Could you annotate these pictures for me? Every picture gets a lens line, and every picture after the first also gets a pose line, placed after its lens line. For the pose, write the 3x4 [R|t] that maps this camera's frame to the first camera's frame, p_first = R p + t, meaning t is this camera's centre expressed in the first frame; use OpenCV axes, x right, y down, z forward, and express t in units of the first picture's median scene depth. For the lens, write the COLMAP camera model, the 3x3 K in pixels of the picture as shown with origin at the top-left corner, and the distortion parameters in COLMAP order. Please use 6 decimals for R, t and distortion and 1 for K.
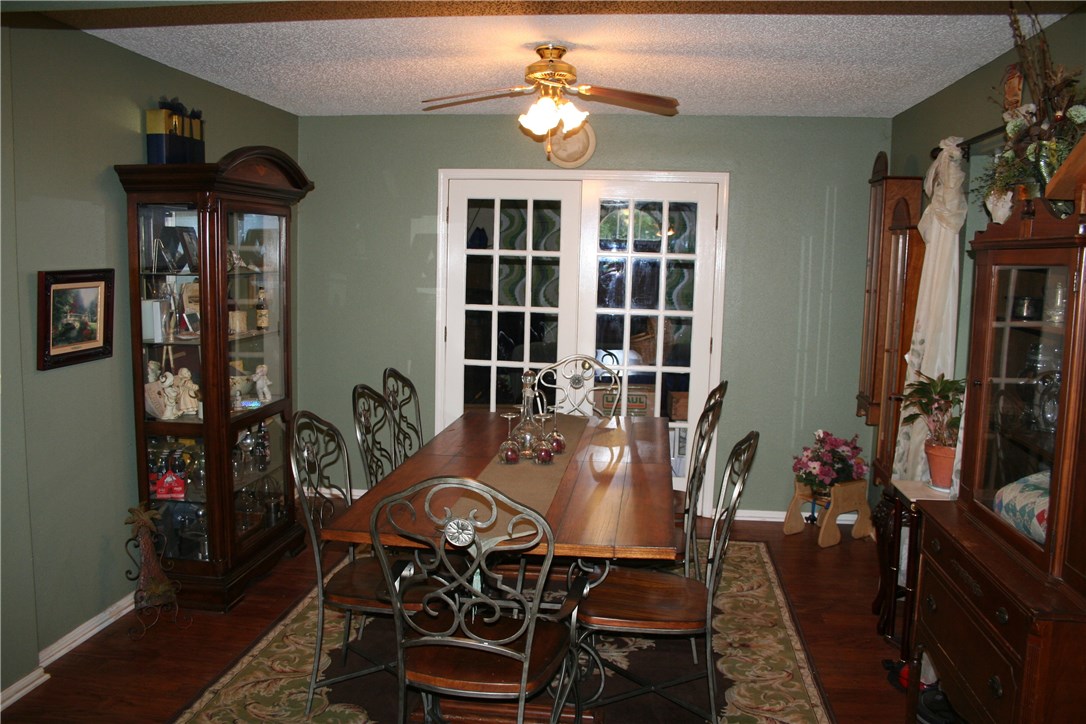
lens RADIAL K [[909.5, 0, 546.3], [0, 909.5, 365.3], [0, 0, 1]] dist [-0.125304, 0.091058]
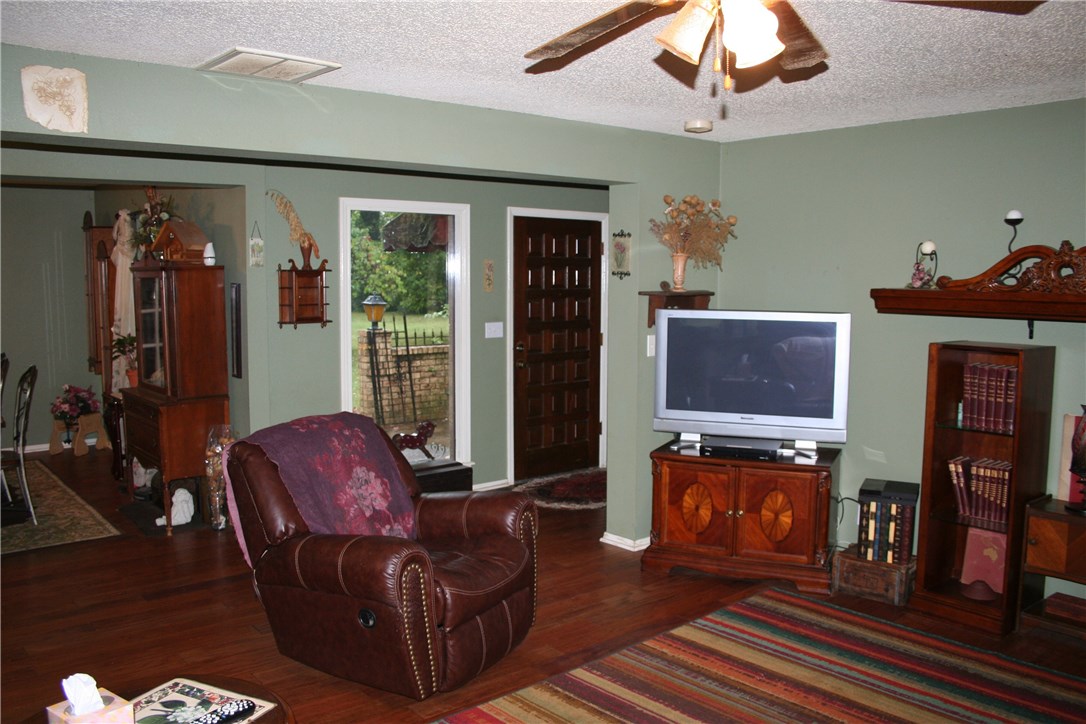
lens RADIAL K [[909.5, 0, 544.7], [0, 909.5, 367.3], [0, 0, 1]] dist [-0.125304, 0.091058]
pose [[0.688505, -0.098524, 0.718508, -0.256378], [0.104338, 0.993879, 0.036303, 0.081823], [-0.717687, 0.049973, 0.694571, -0.765824]]
